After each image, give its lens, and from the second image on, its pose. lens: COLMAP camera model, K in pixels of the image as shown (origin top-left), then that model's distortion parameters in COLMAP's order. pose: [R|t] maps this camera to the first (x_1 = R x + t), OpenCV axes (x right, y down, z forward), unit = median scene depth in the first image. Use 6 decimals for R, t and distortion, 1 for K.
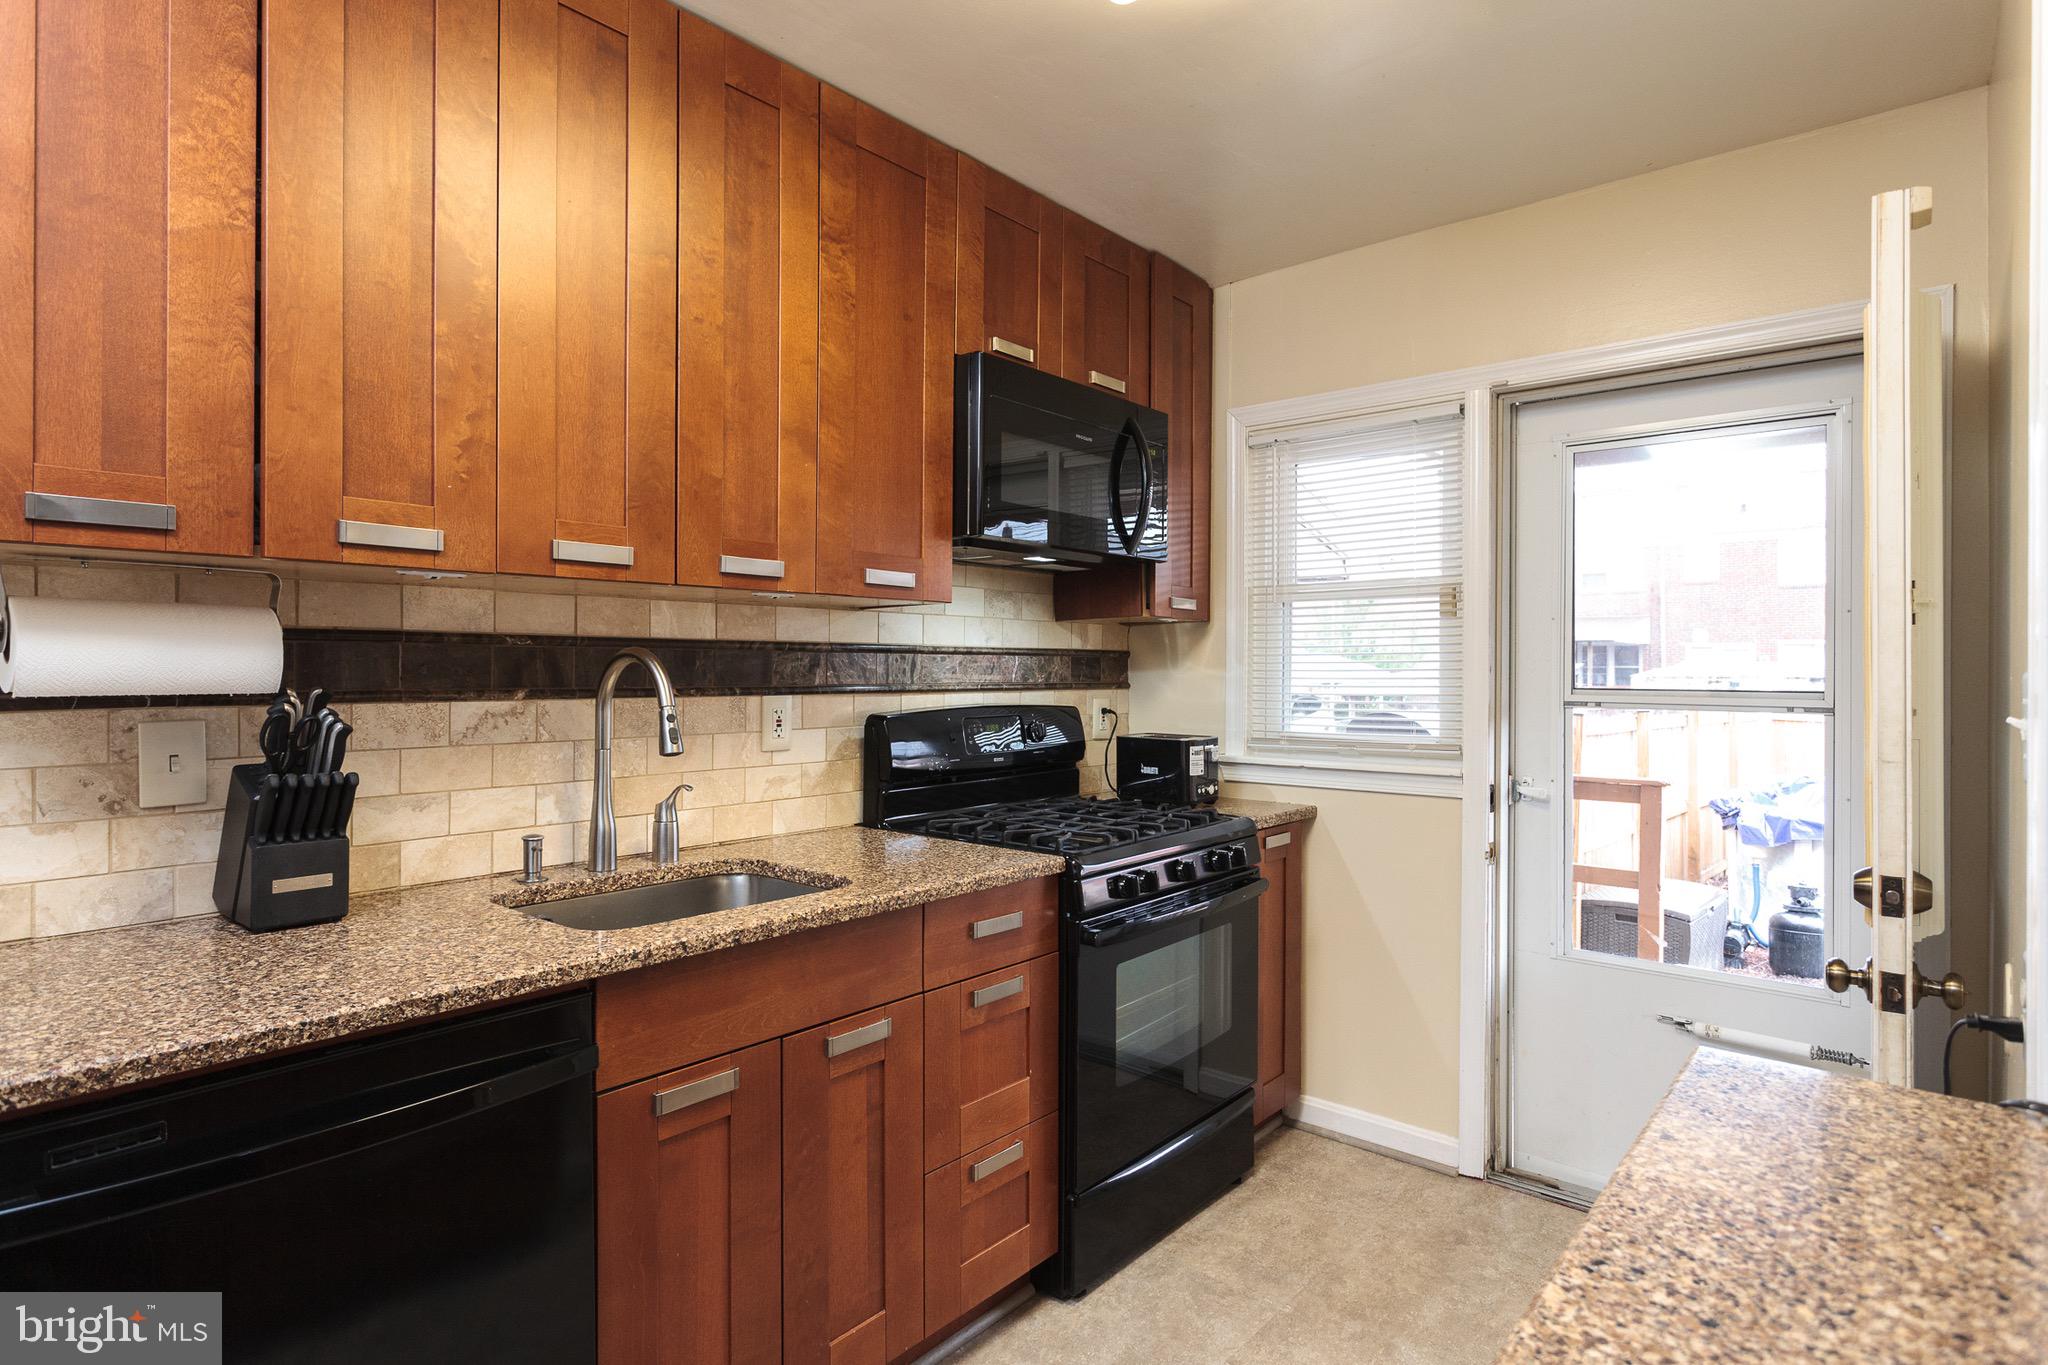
lens RADIAL K [[1095.9, 0, 1024.0], [0, 1095.9, 682.5], [0, 0, 1]] dist [-0.000294, -0.000499]
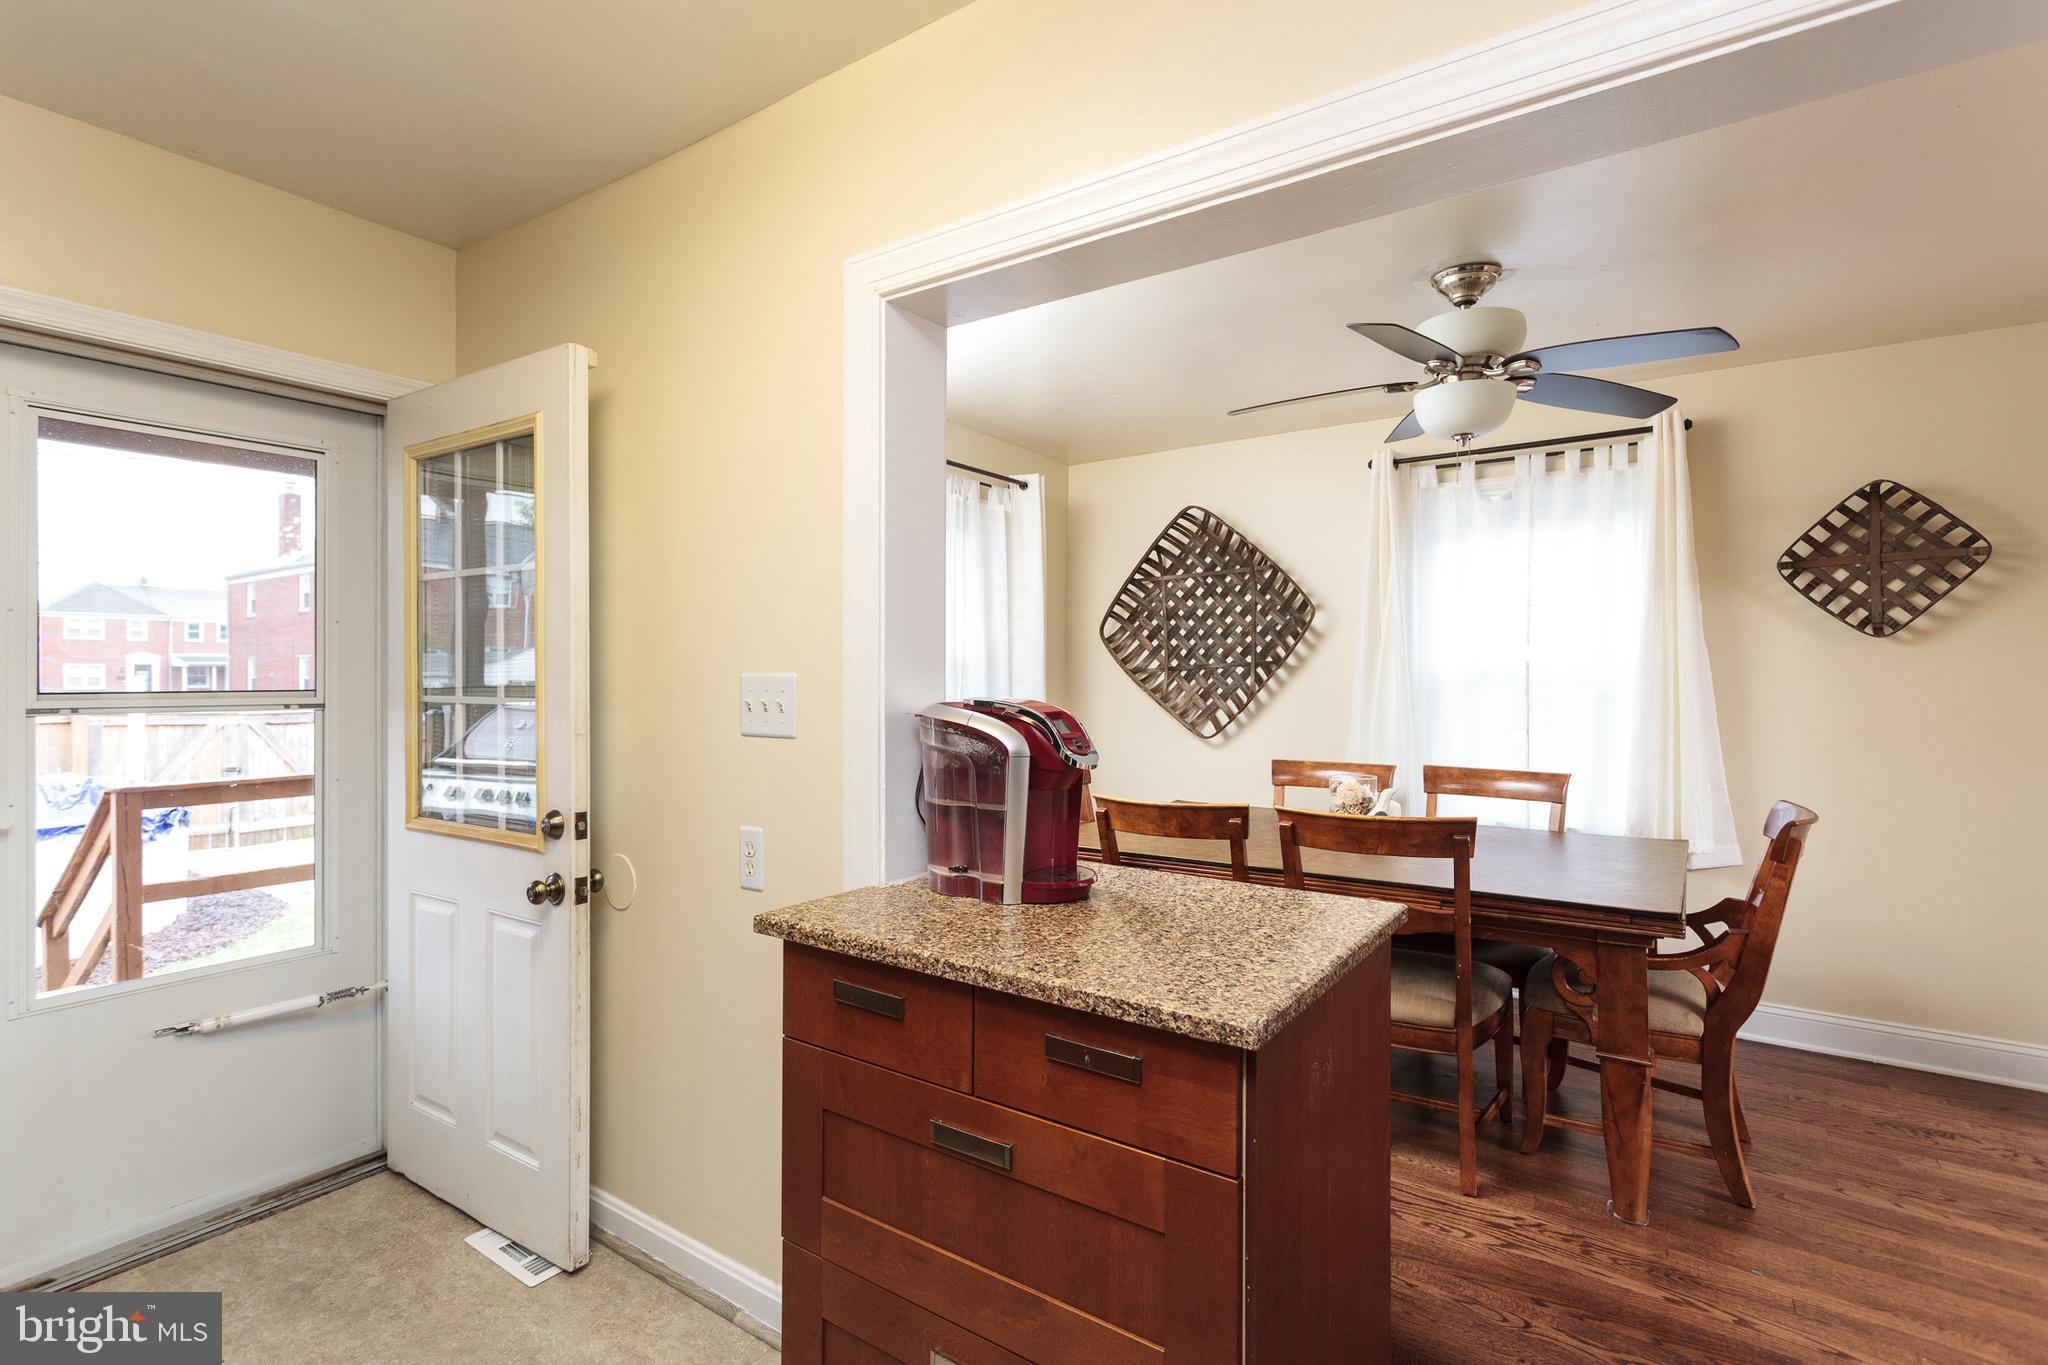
lens RADIAL K [[964.3, 0, 1021.3], [0, 964.3, 677.0], [0, 0, 1]] dist [-0.000929, -0.000509]
pose [[-0.096961, -0.008332, 0.995253, -0.355367], [0.012598, 0.999875, 0.009598, -0.005309], [-0.995208, 0.013469, -0.096844, 0.346669]]
